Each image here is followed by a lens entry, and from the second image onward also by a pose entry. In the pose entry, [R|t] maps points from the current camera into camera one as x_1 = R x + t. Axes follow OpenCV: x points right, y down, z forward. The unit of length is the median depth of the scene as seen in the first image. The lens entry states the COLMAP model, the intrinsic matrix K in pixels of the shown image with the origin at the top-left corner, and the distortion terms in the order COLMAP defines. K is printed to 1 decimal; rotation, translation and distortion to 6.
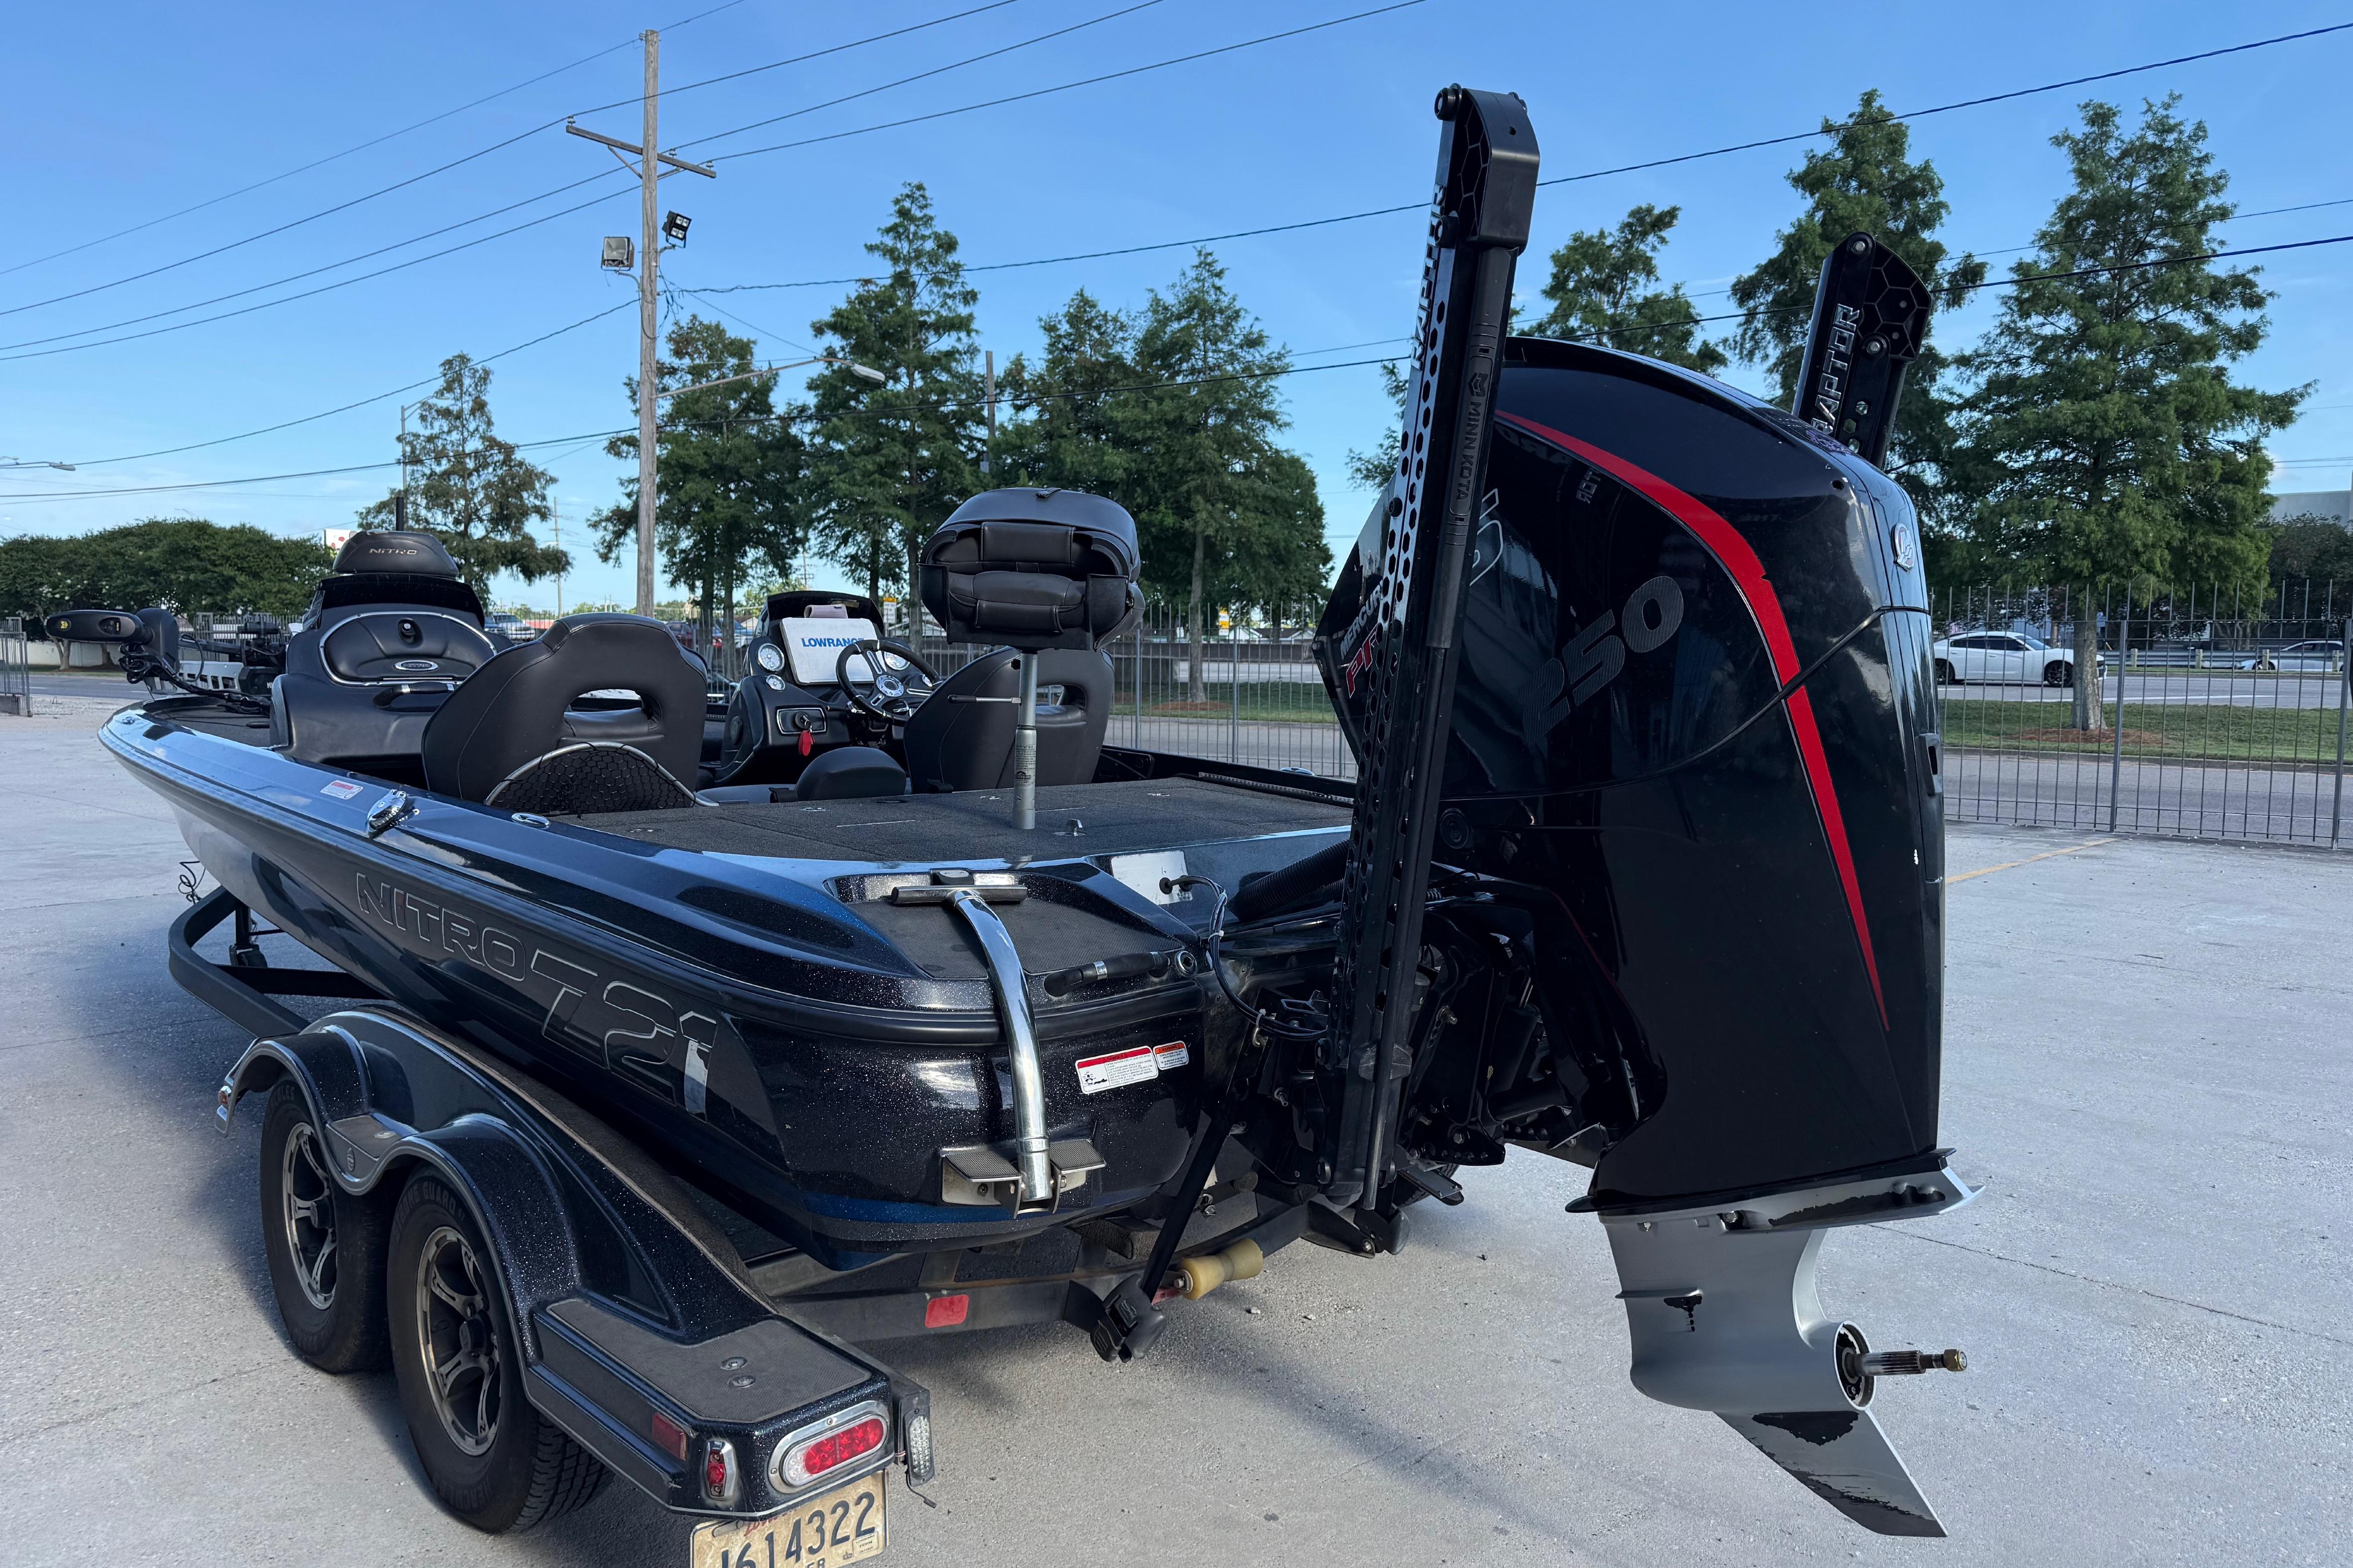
lens RADIAL K [[1675.3, 0, 1176.5], [0, 1675.3, 784.0], [0, 0, 1]] dist [0.133020, -0.166522]
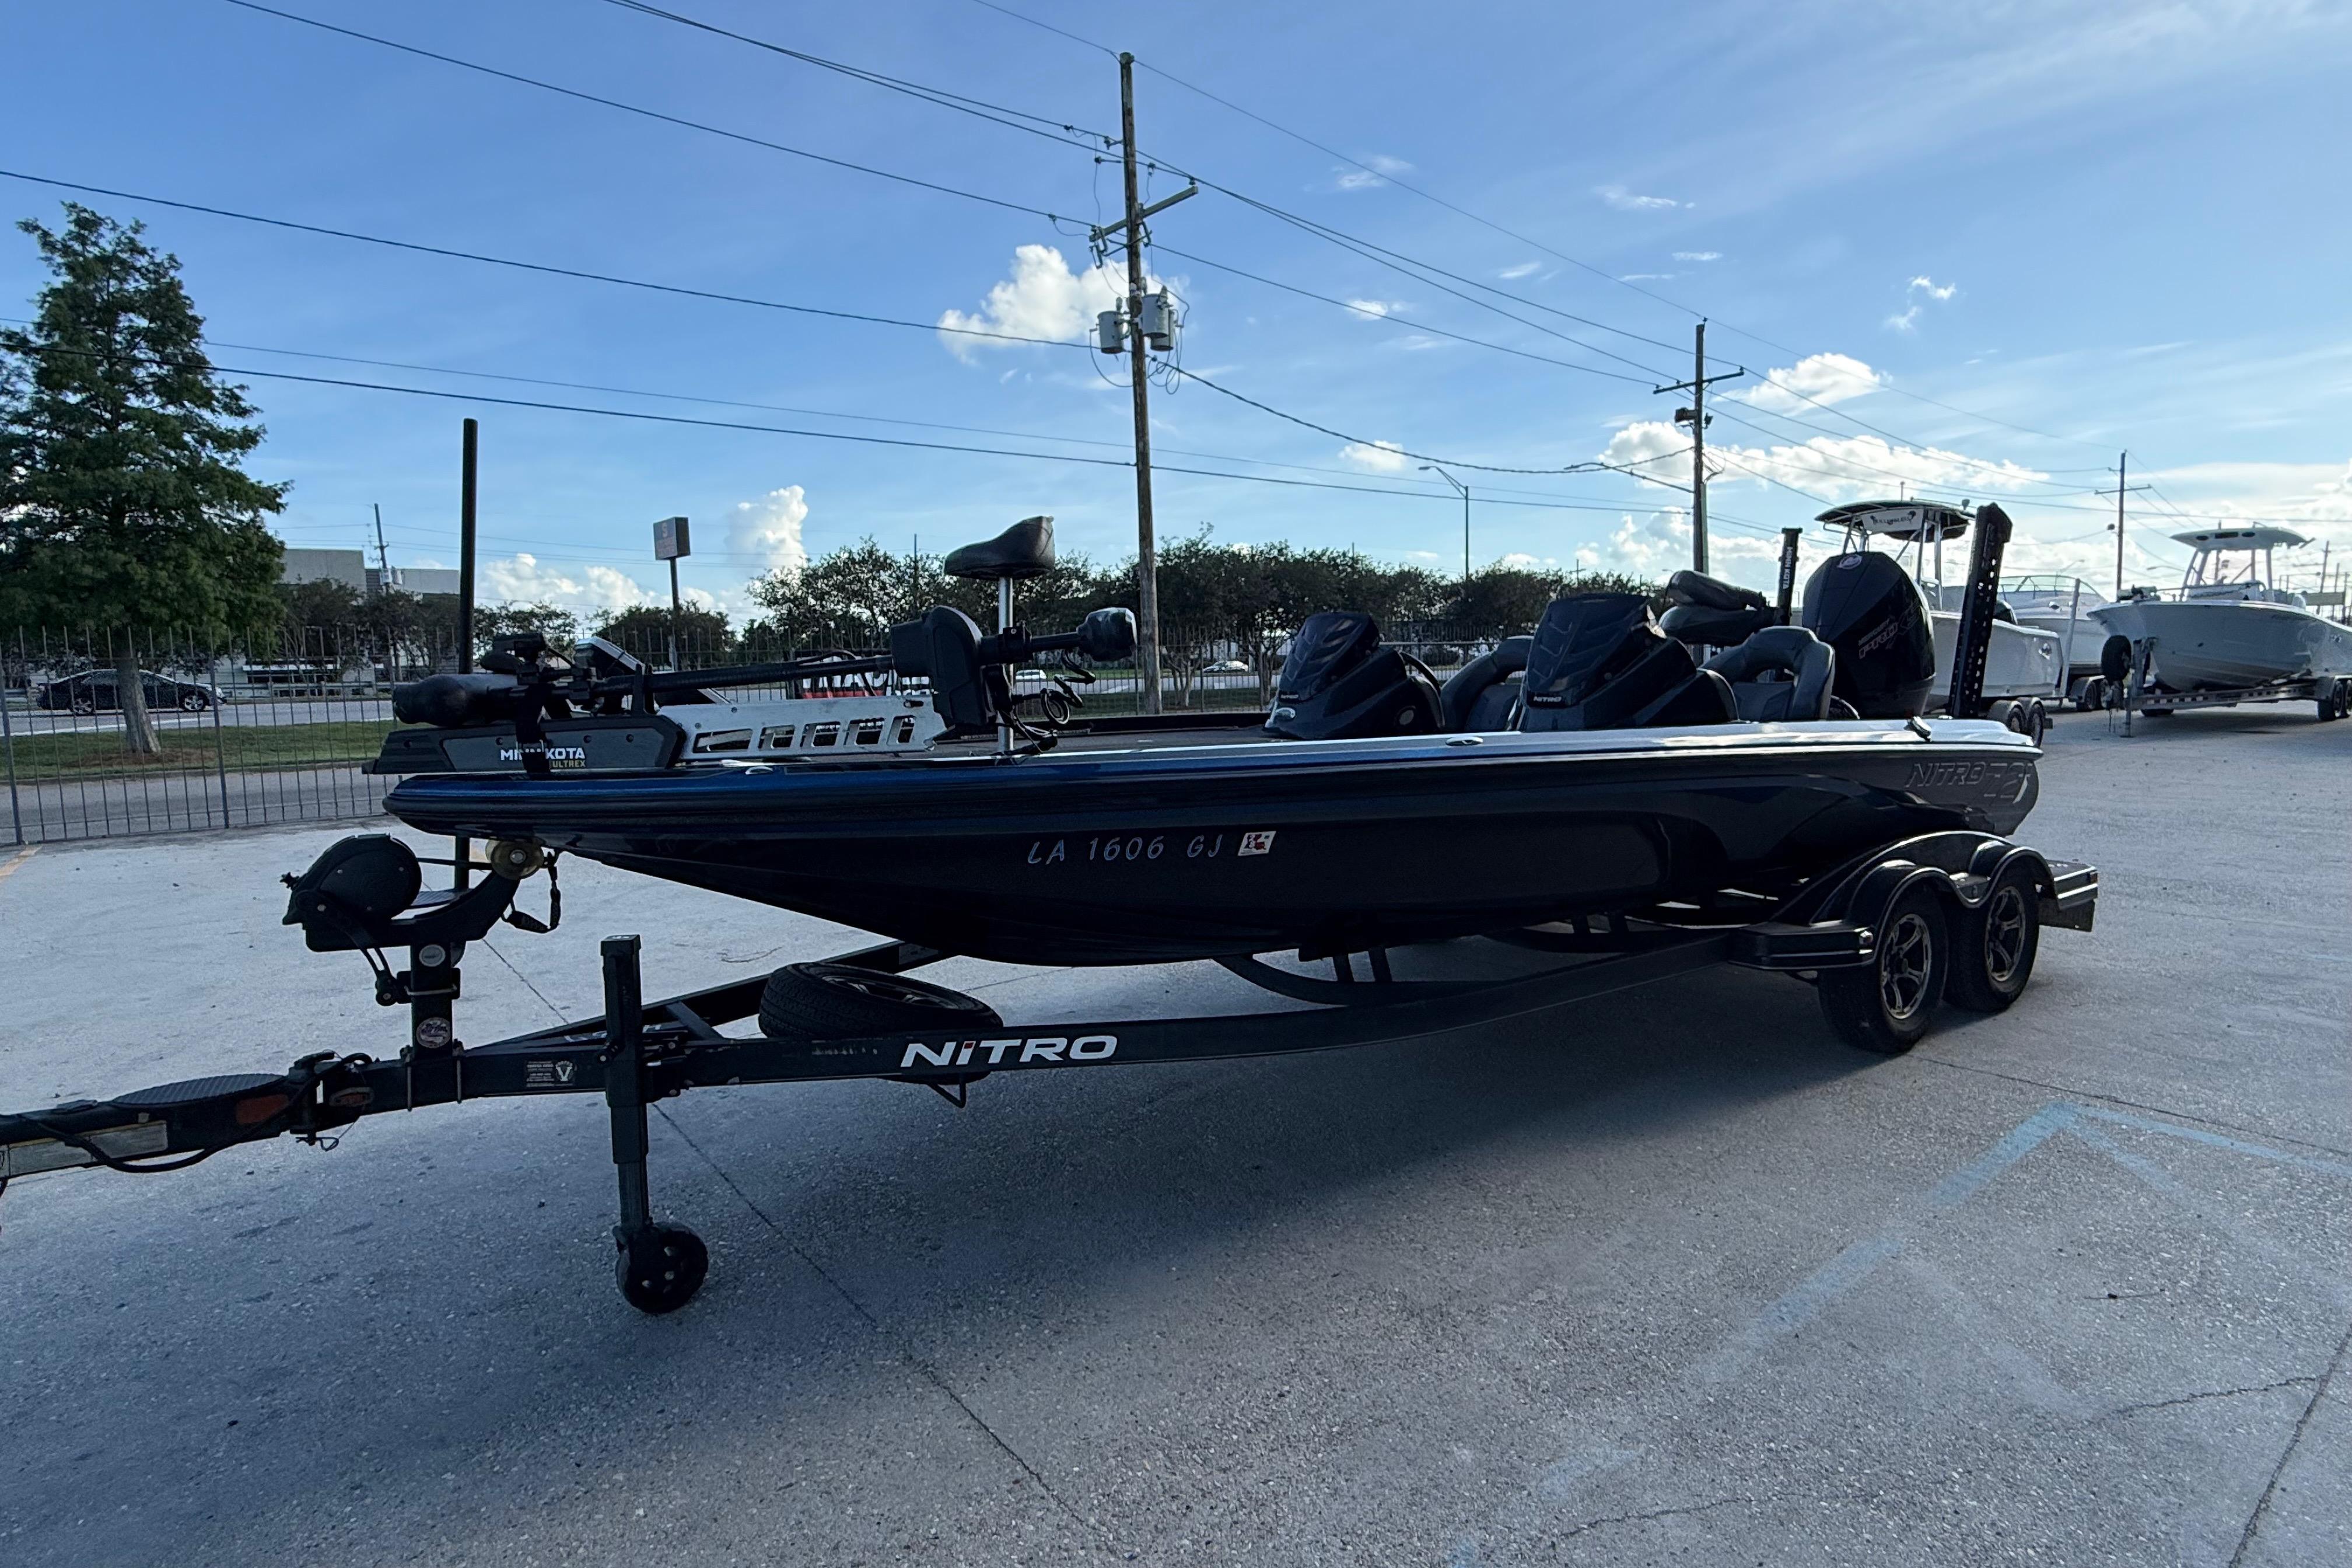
lens RADIAL K [[1231.2, 0, 1184.3], [0, 1231.2, 766.9], [0, 0, 1]] dist [0.001436, 0.001994]
pose [[0.130605, -0.093910, 0.986977, -0.156113], [0.104885, 0.991226, 0.080435, -0.011881], [-0.985871, 0.093014, 0.139309, 0.140243]]
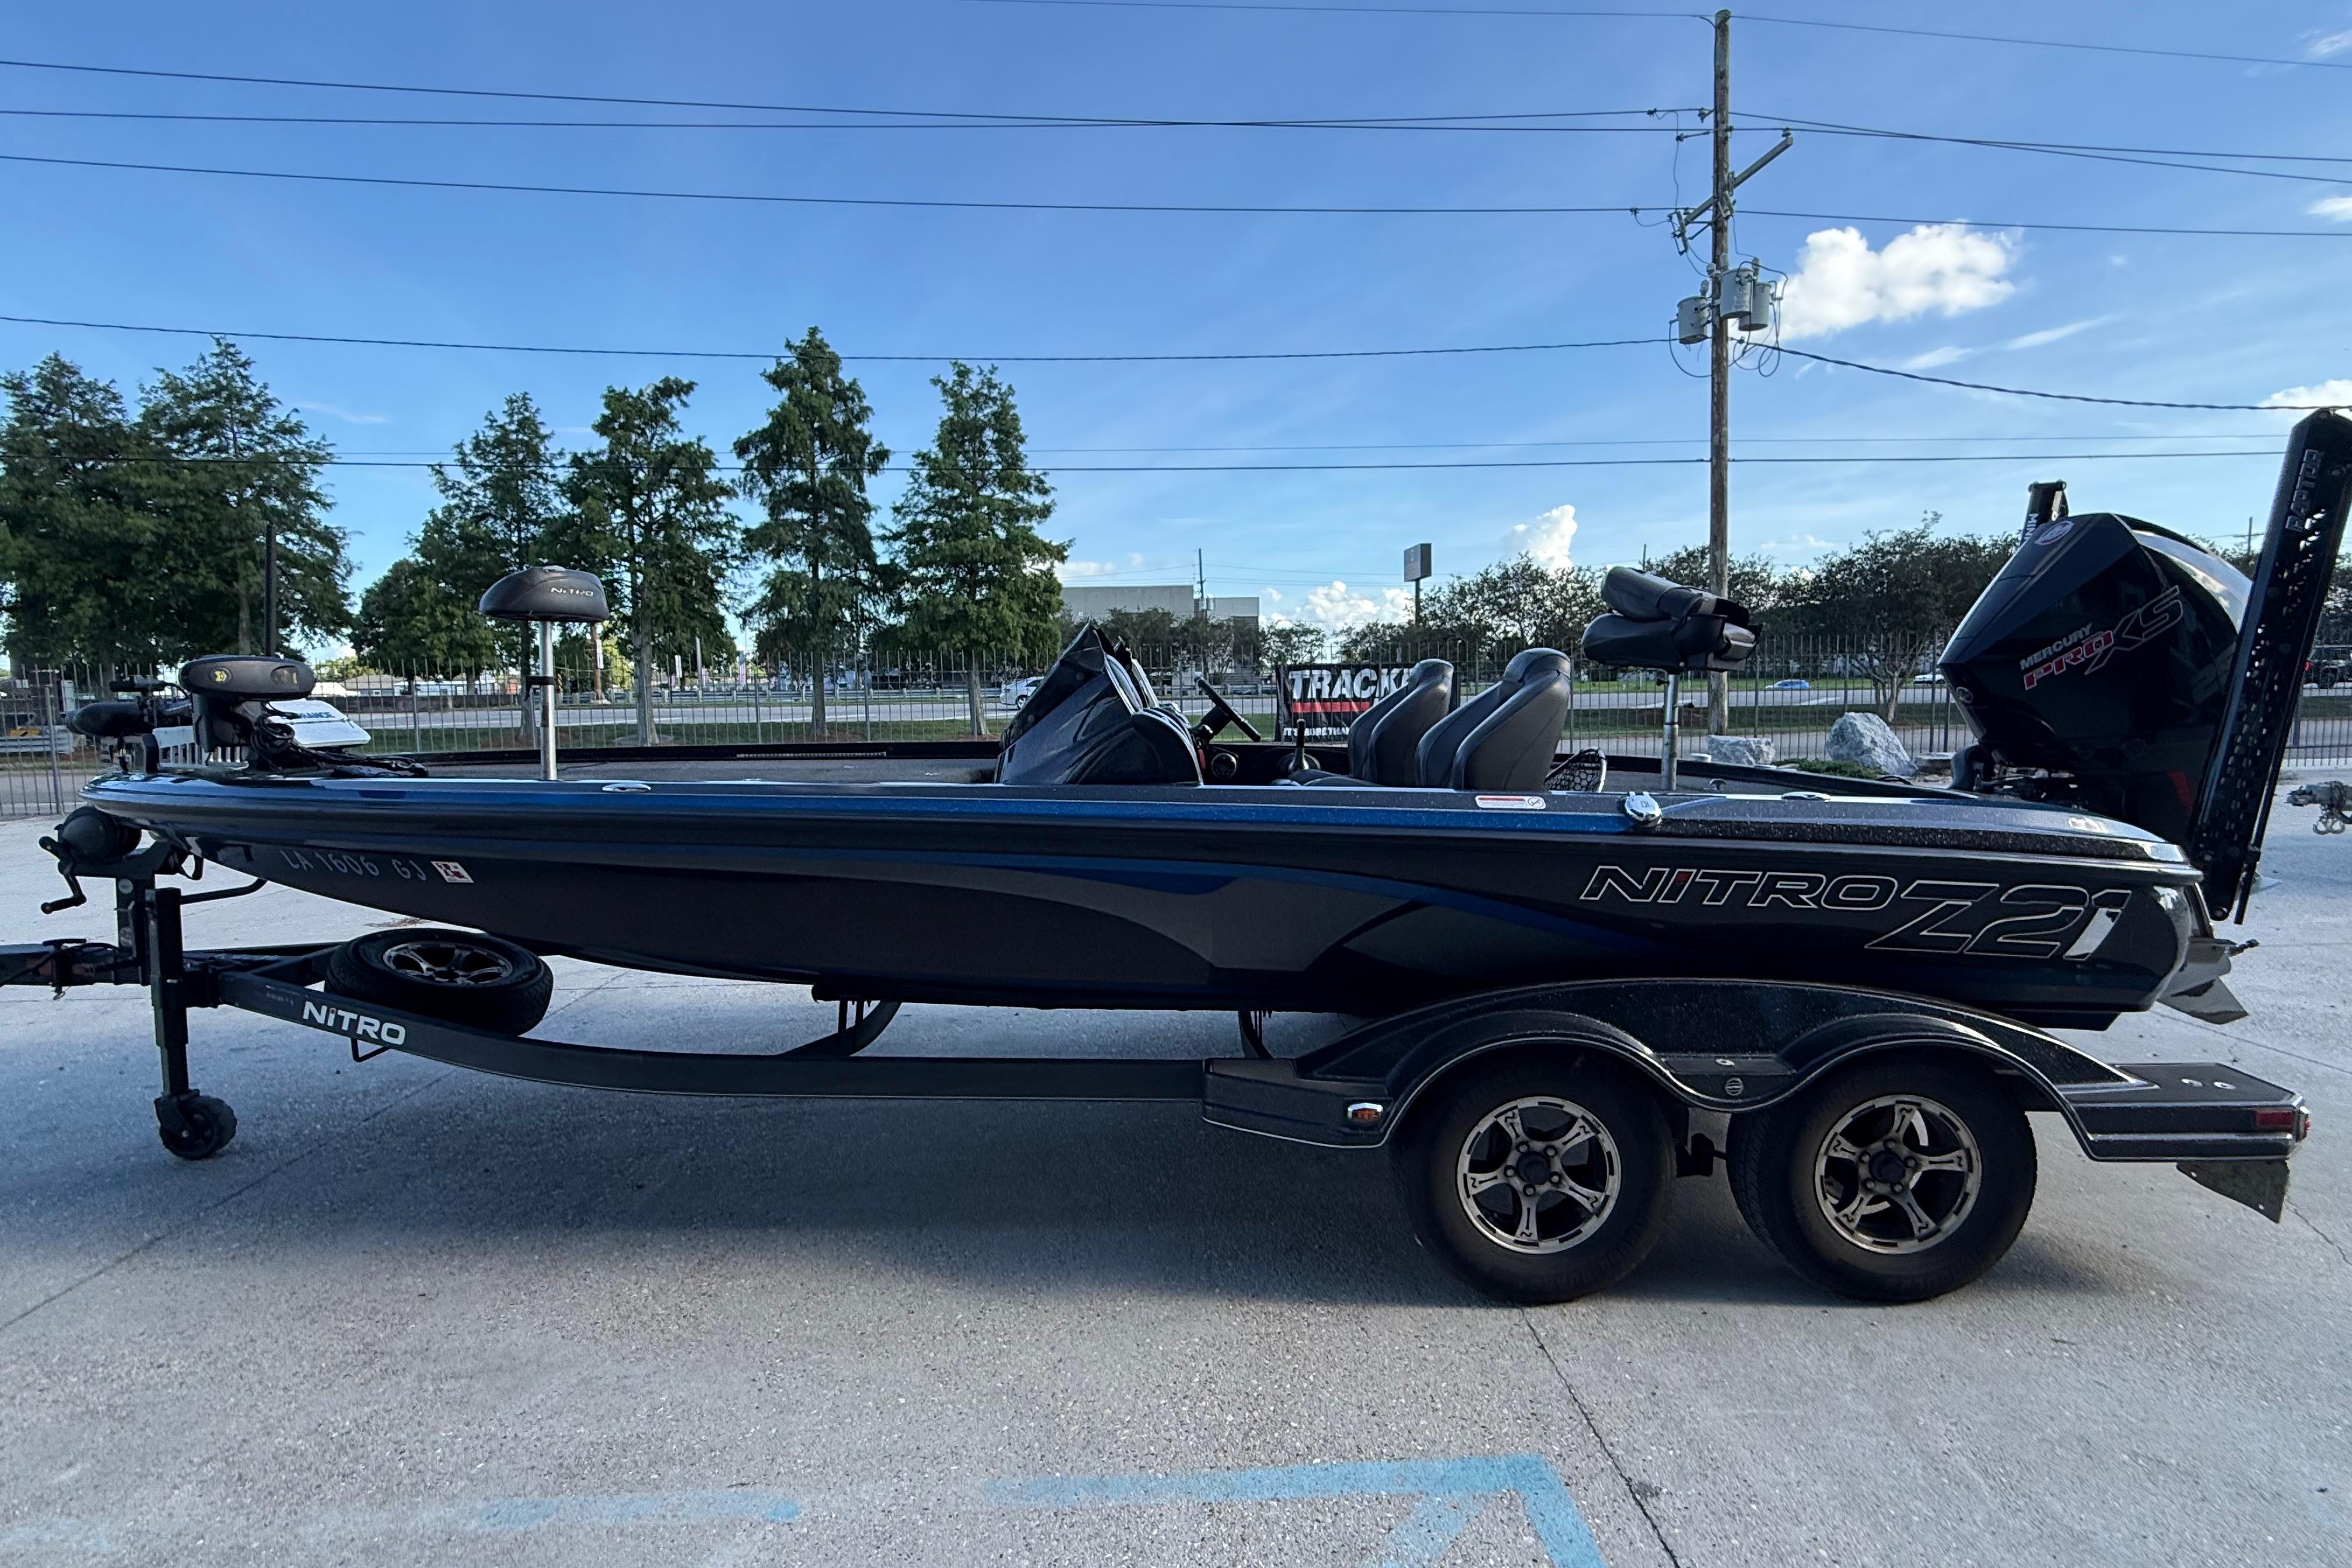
lens RADIAL K [[1128.6, 0, 1171.2], [0, 1128.6, 778.4], [0, 0, 1]] dist [-0.000959, -0.000166]
pose [[0.698486, -0.078218, 0.711336, -0.101065], [0.080709, 0.996277, 0.030300, -0.005220], [-0.711058, 0.036247, 0.702199, 0.063287]]
